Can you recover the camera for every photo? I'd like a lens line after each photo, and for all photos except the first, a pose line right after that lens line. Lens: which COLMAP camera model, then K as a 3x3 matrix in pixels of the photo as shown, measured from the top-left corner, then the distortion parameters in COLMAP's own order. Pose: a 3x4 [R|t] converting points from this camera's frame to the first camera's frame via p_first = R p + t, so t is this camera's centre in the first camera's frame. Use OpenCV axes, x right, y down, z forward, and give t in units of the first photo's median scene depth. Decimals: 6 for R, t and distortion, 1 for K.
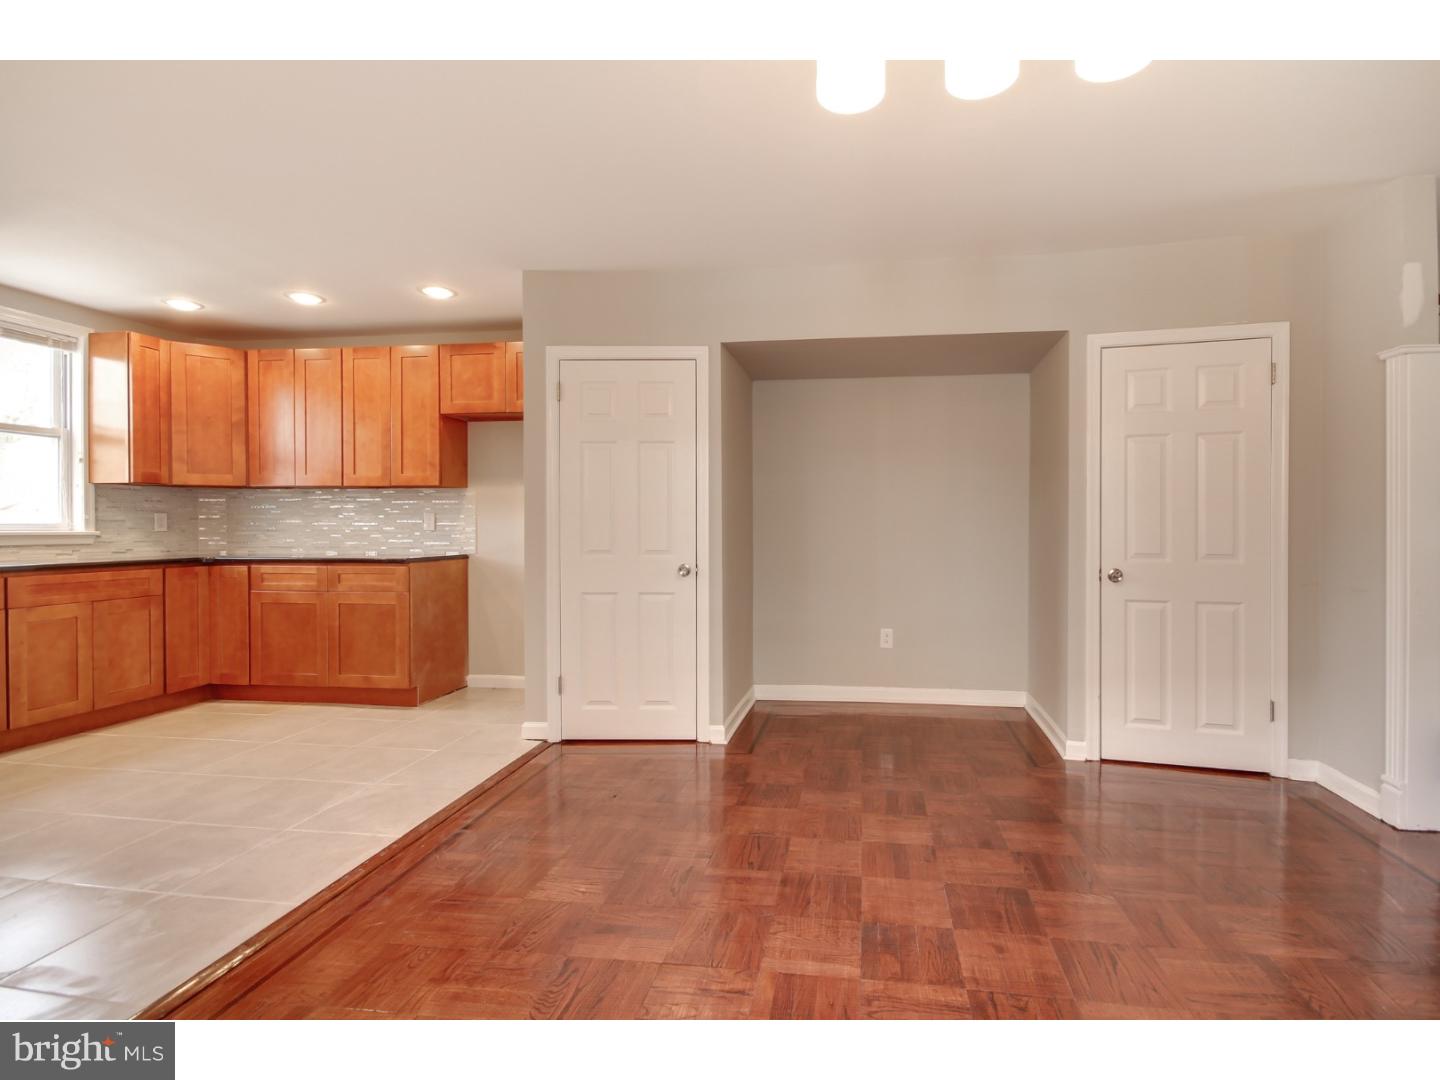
lens RADIAL K [[699.7, 0, 788.1], [0, 699.7, 532.6], [0, 0, 1]] dist [0.000709, -0.005676]
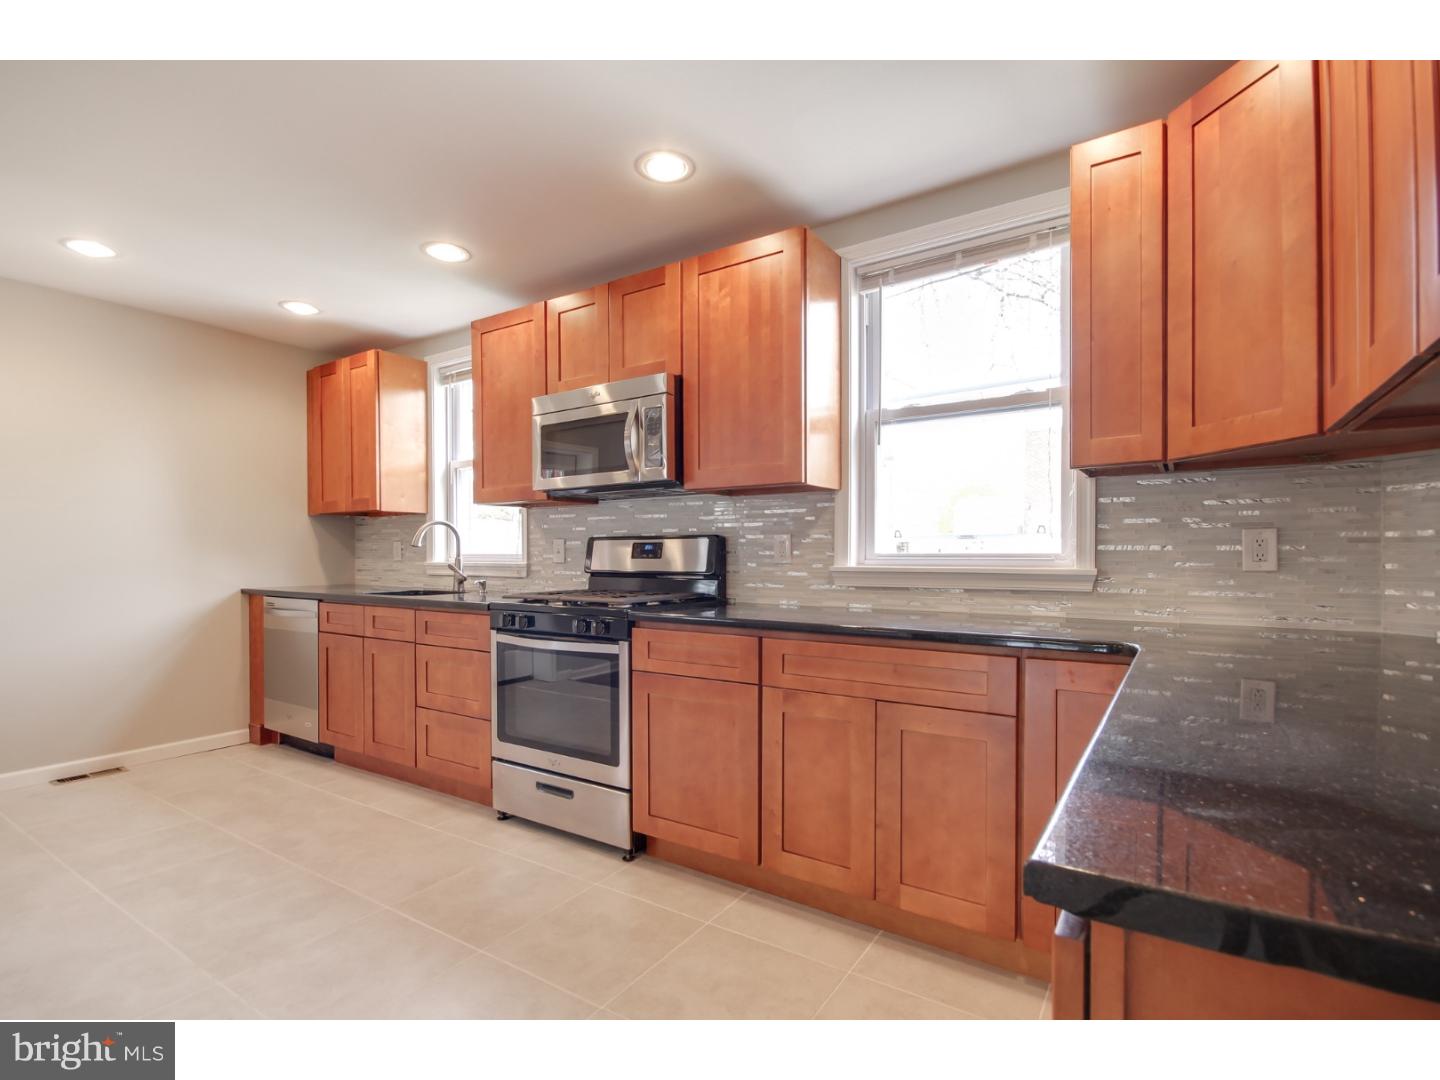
lens RADIAL K [[670.1, 0, 723.8], [0, 670.1, 565.8], [0, 0, 1]] dist [0.003605, -0.000105]
pose [[-0.427507, 0.015274, -0.903883, -0.416611], [-0.007117, 0.999769, 0.020260, -0.012248], [0.903984, 0.015094, -0.427300, 0.959828]]
